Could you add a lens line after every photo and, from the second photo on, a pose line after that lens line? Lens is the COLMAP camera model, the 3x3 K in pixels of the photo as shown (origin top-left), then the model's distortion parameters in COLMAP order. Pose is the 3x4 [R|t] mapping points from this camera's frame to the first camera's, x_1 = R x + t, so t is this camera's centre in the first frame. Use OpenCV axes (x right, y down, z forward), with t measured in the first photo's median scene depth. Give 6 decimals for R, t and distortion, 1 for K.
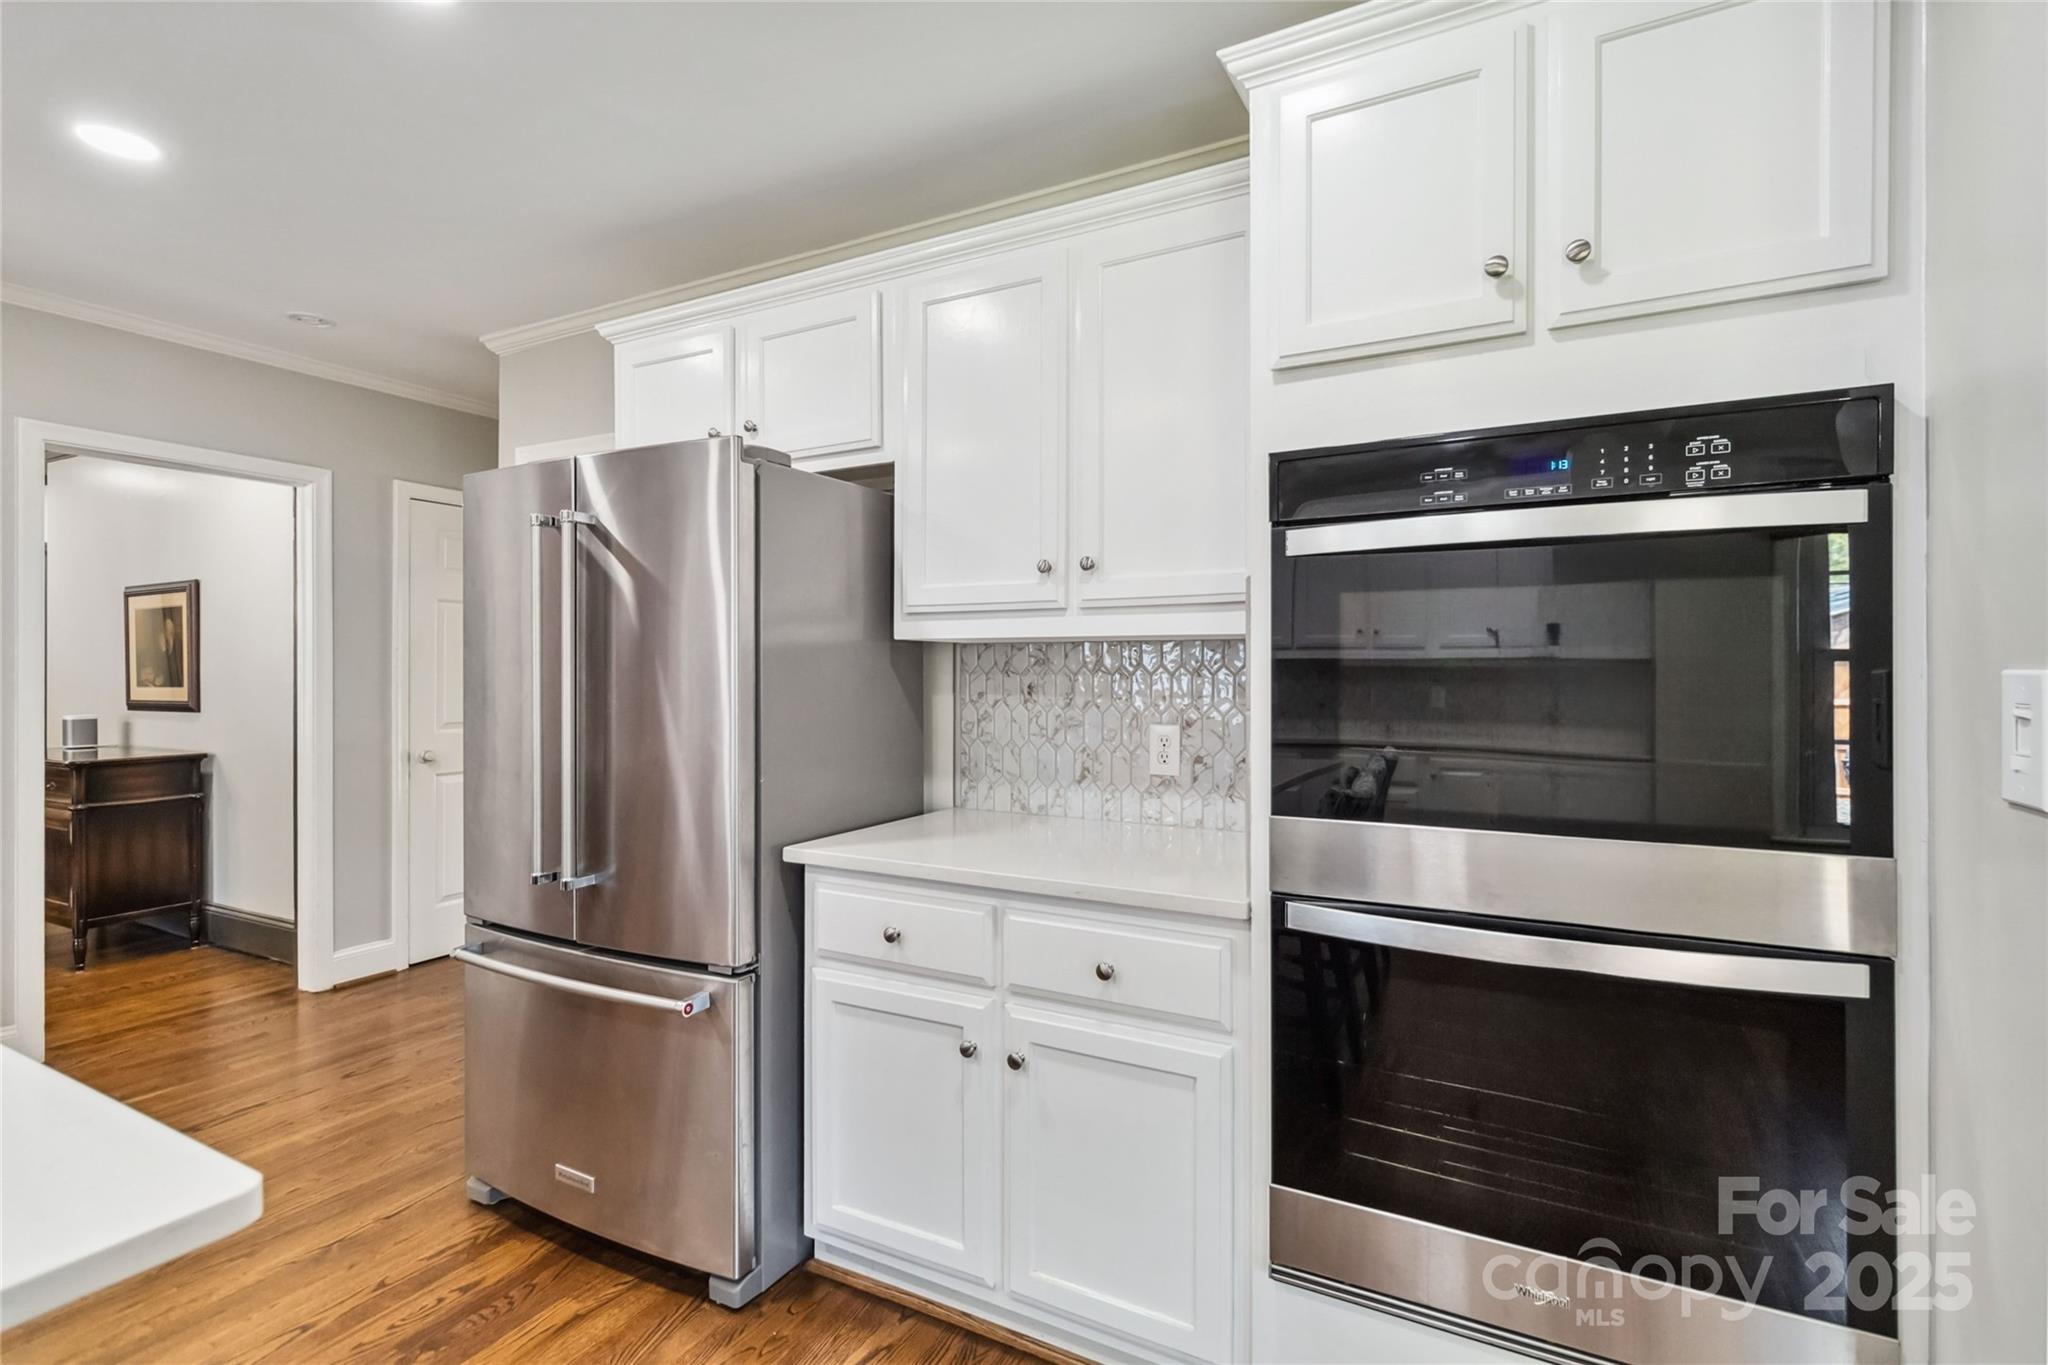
lens RADIAL K [[951.1, 0, 1026.6], [0, 951.1, 664.3], [0, 0, 1]] dist [0.000410, 0.000187]
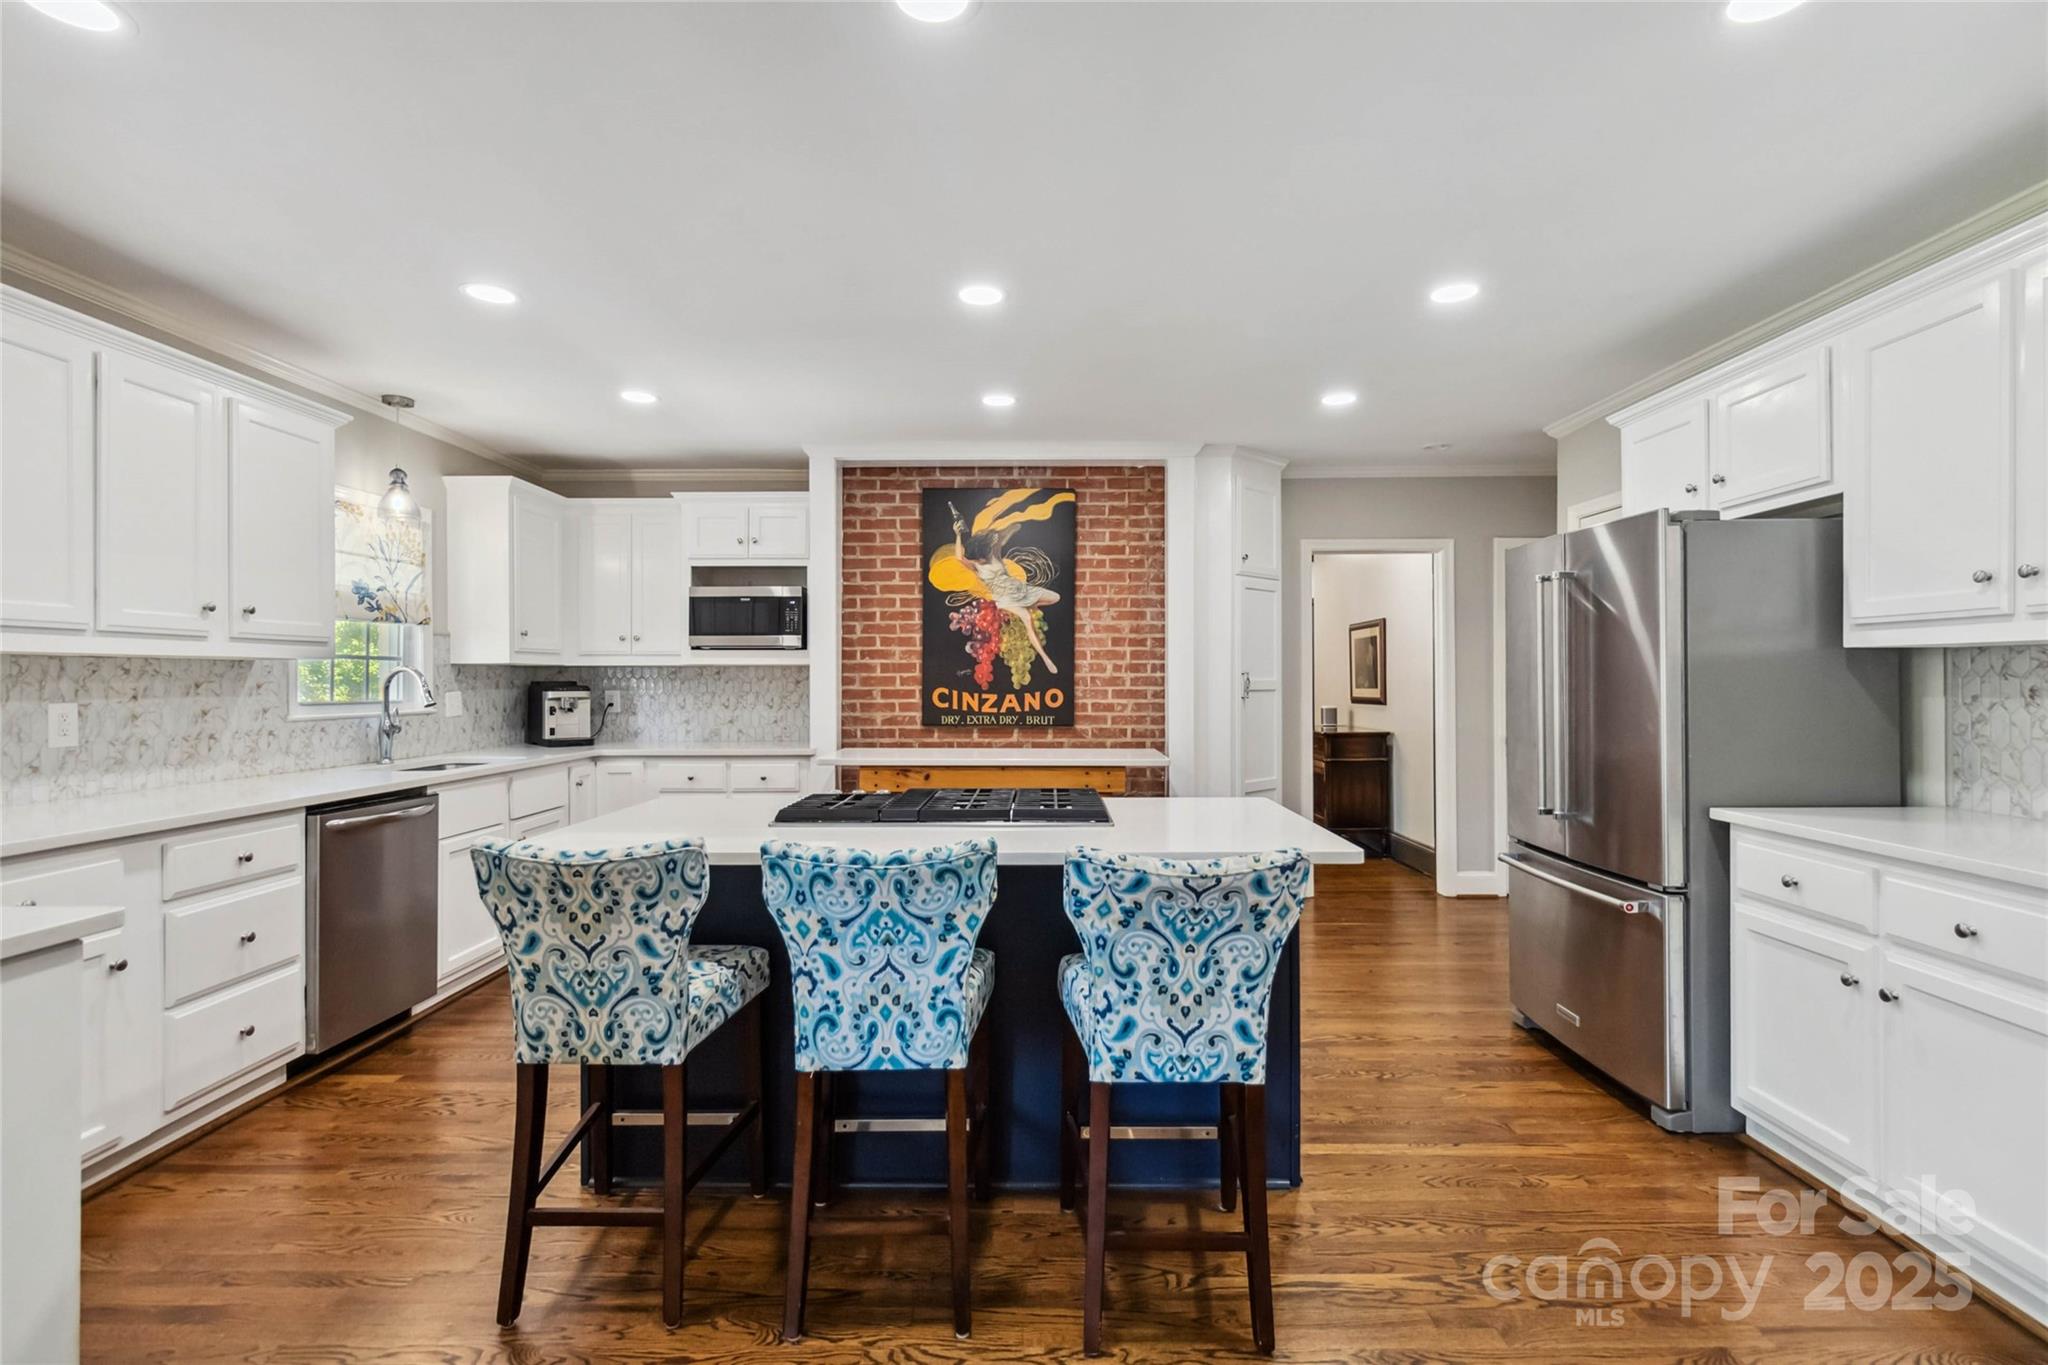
lens RADIAL K [[952.3, 0, 1043.1], [0, 952.3, 682.0], [0, 0, 1]] dist [0.000723, 0.000260]
pose [[0.471756, 0.000260, -0.881729, 0.386650], [0.009469, 0.999941, 0.005362, 0.000141], [0.881678, -0.010879, 0.471726, -0.364386]]
